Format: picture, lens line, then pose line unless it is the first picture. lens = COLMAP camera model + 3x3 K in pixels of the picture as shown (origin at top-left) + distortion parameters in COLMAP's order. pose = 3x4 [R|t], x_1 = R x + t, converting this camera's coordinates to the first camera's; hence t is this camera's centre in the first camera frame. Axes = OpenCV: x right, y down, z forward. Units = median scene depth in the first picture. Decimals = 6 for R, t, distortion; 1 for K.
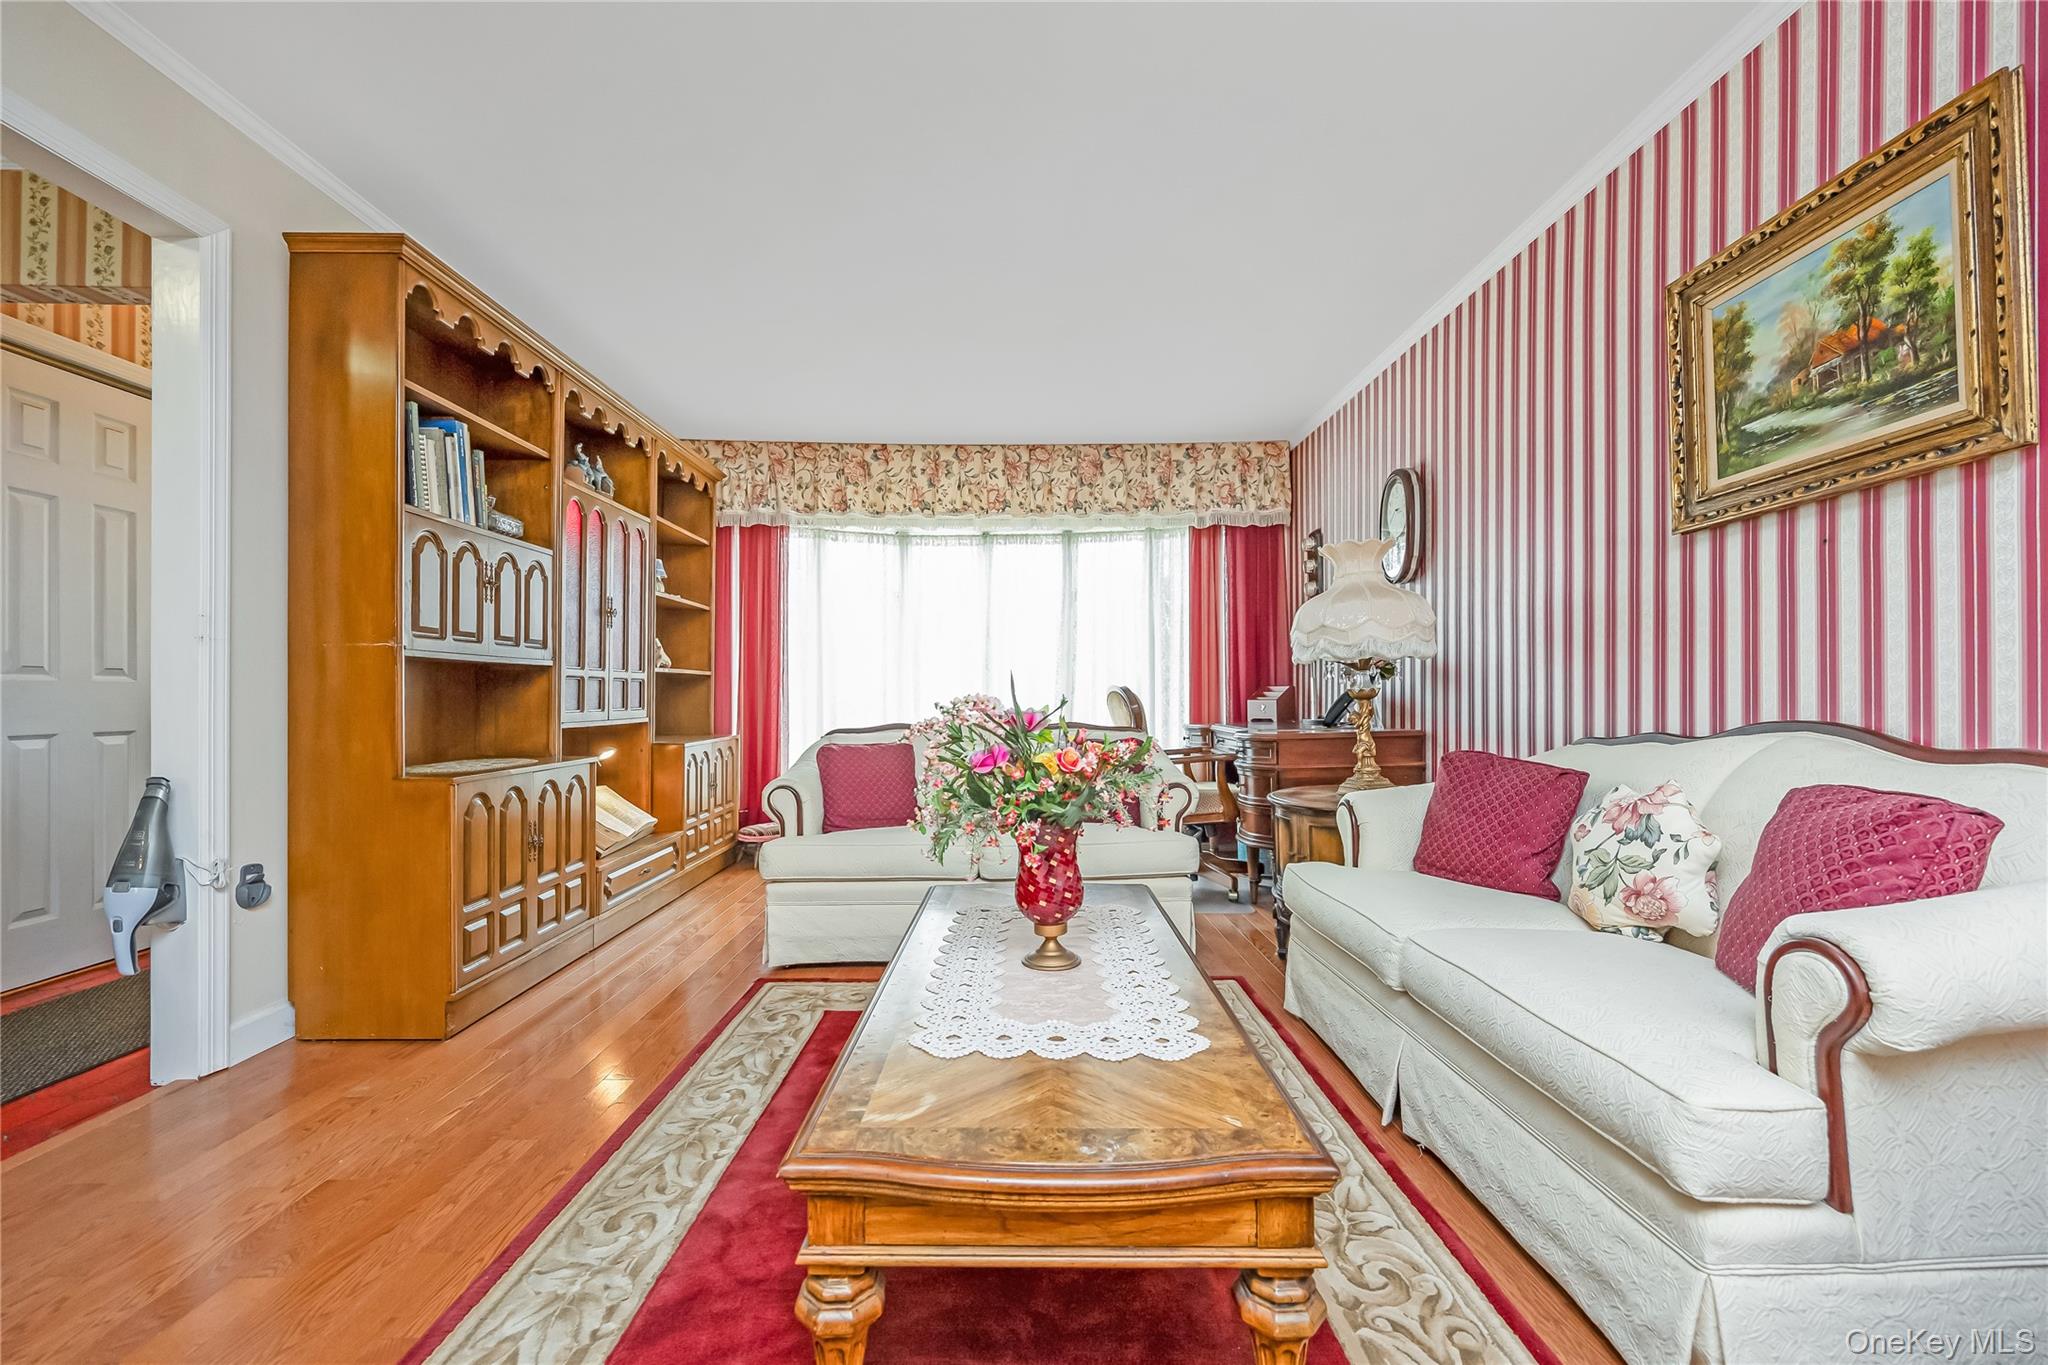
lens RADIAL K [[834.4, 0, 1018.4], [0, 834.4, 690.0], [0, 0, 1]] dist [-0.000911, 0.000382]
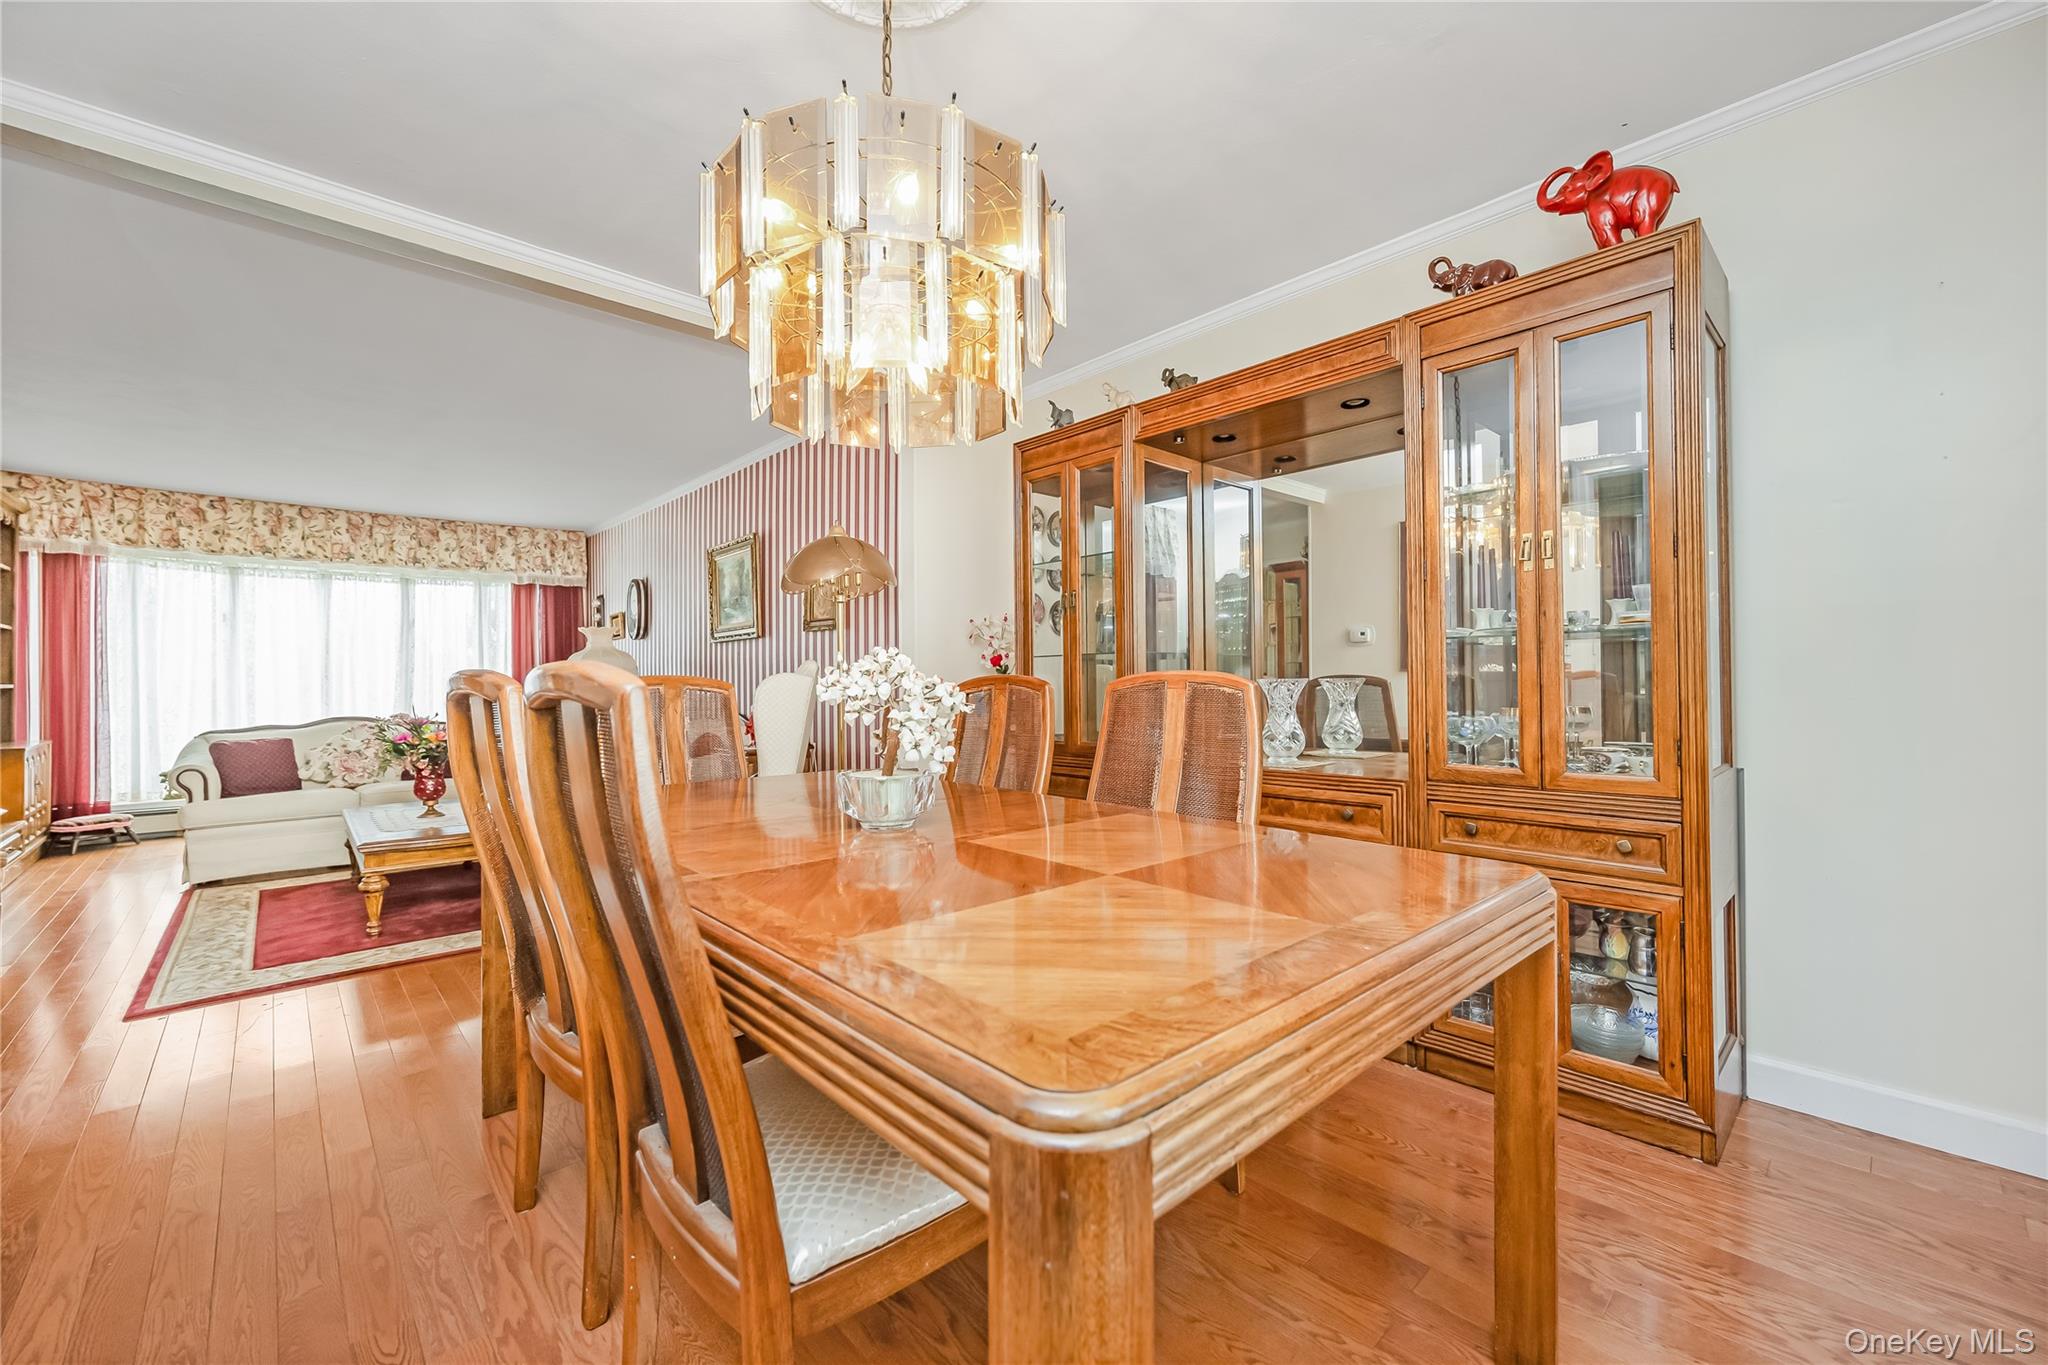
lens RADIAL K [[834.4, 0, 1021.9], [0, 834.4, 682.1], [0, 0, 1]] dist [-0.000911, 0.000382]
pose [[0.745327, -0.001608, 0.666697, -0.102516], [-0.002609, 0.999982, 0.005329, -0.033236], [-0.666694, -0.005711, 0.745309, -0.690000]]
